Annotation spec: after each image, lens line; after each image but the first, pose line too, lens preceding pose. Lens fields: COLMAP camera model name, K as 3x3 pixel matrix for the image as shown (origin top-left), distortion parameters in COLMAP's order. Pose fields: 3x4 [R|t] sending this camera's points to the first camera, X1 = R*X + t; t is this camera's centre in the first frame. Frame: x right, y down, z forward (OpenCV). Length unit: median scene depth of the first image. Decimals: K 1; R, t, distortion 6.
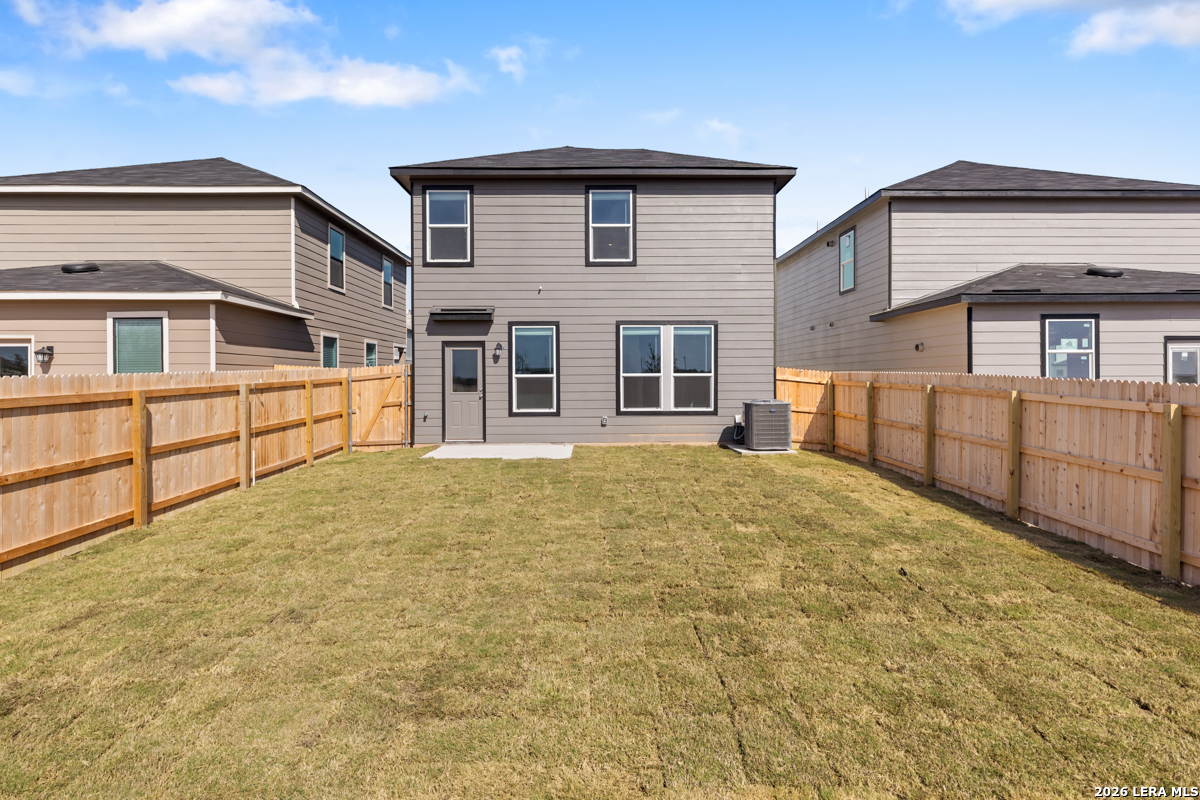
lens RADIAL K [[634.7, 0, 598.1], [0, 634.7, 393.0], [0, 0, 1]] dist [-0.000200, -0.000300]
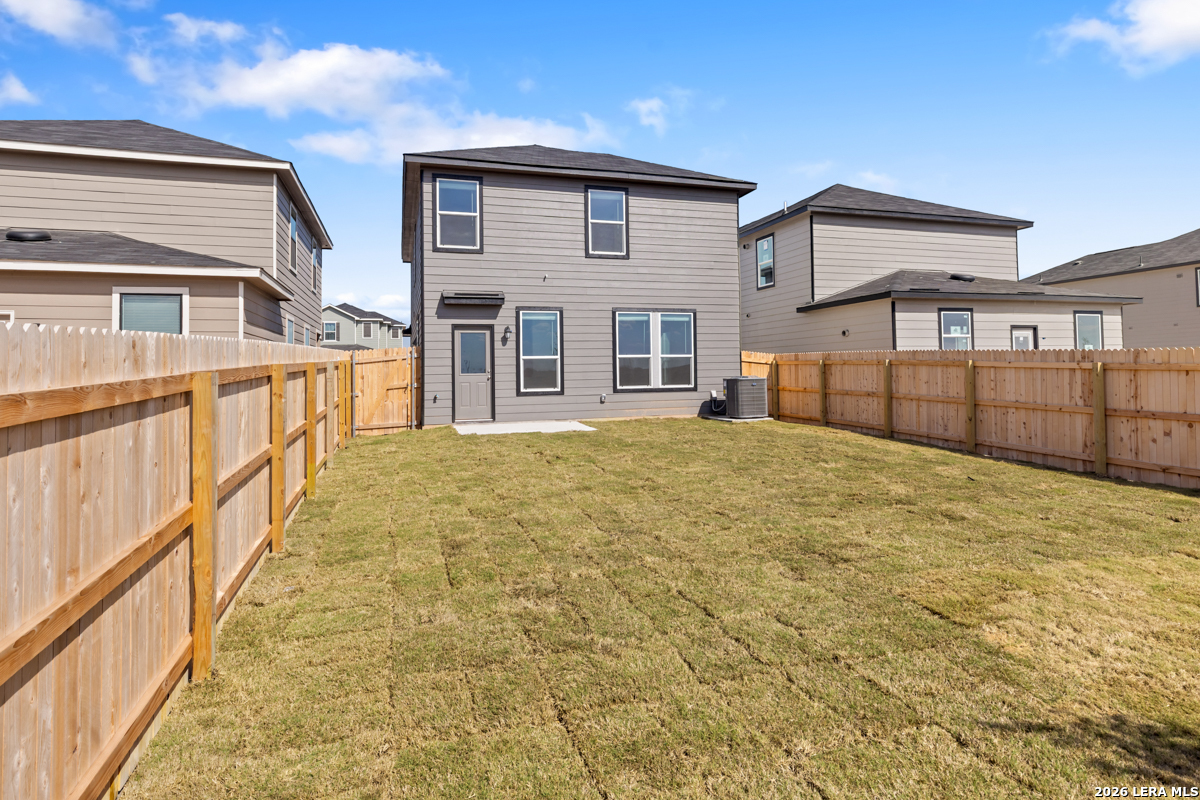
lens RADIAL K [[650.2, 0, 602.6], [0, 650.2, 364.9], [0, 0, 1]] dist [0.000392, 0.000087]
pose [[0.956009, -0.007791, 0.293234, -0.323215], [0.018339, 0.999279, -0.033241, 0.024059], [-0.292764, 0.037156, 0.955463, -0.077418]]
